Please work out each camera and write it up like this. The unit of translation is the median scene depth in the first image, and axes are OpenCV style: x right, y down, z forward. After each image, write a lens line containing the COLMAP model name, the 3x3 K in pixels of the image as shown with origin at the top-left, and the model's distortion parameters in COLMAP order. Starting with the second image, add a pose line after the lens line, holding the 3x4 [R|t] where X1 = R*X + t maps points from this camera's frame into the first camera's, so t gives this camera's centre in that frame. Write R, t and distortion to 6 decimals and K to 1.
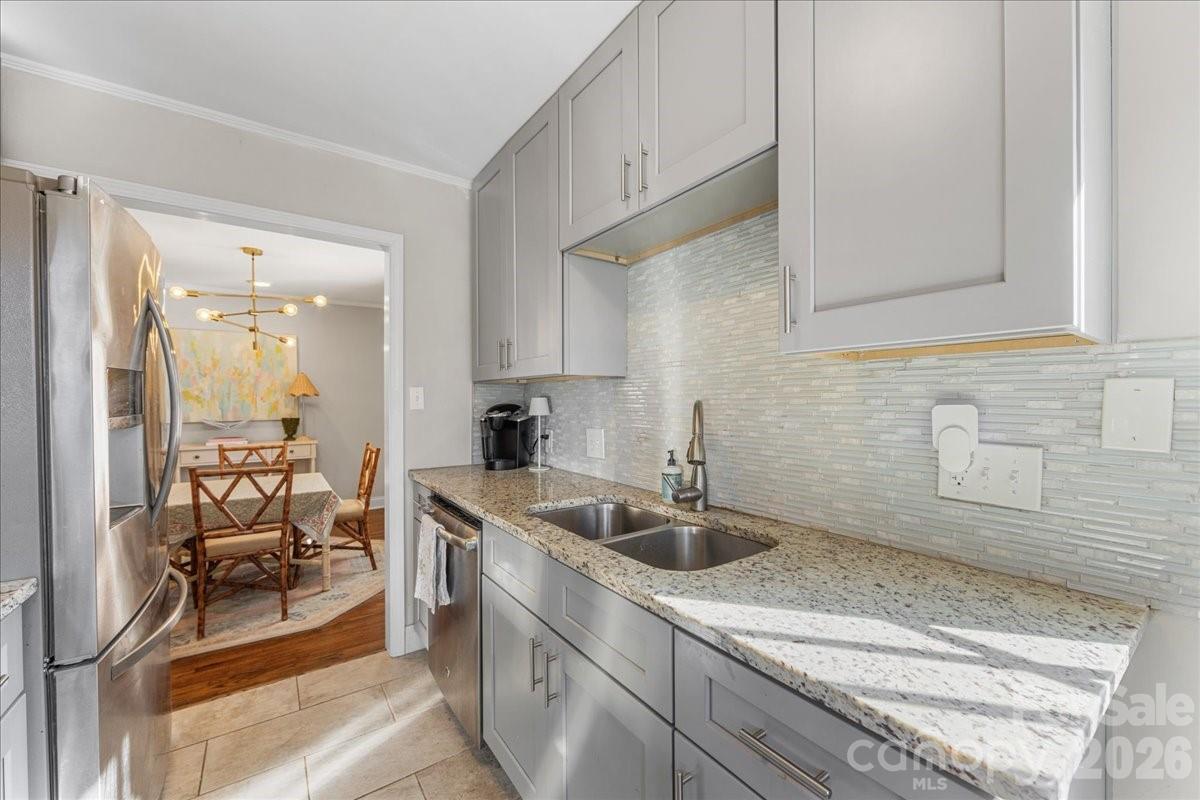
lens RADIAL K [[469.2, 0, 598.4], [0, 469.2, 400.3], [0, 0, 1]] dist [-0.001686, -0.001052]
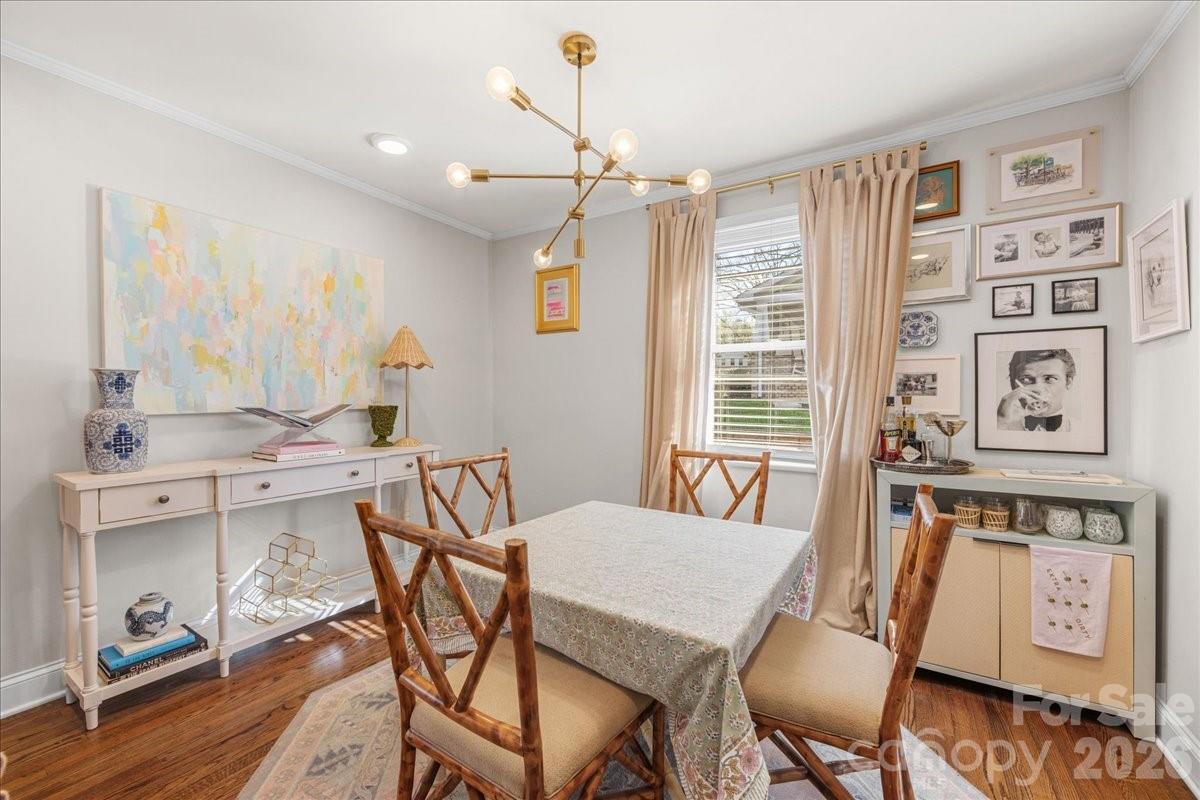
lens RADIAL K [[469.2, 0, 604.0], [0, 469.2, 402.4], [0, 0, 1]] dist [-0.001686, -0.001052]
pose [[0.924310, 0.006497, 0.381587, -0.666838], [-0.011286, 0.999883, 0.010314, 0.026542], [-0.381475, -0.013840, 0.924276, 0.404281]]
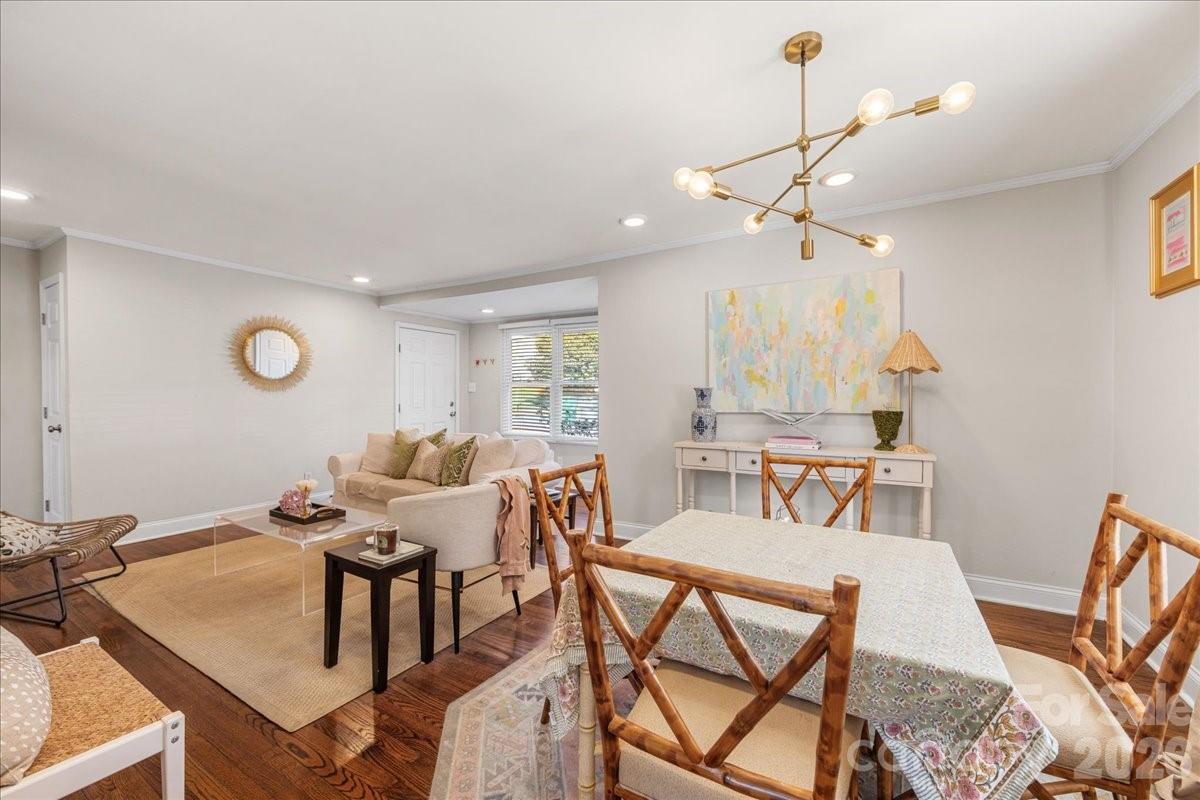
lens RADIAL K [[469.2, 0, 599.3], [0, 469.2, 405.8], [0, 0, 1]] dist [-0.001686, -0.001052]
pose [[0.408441, 0.019630, -0.912574, -0.289573], [-0.004078, 0.999798, 0.019681, 0.022547], [0.912776, -0.004317, 0.408438, 0.464656]]
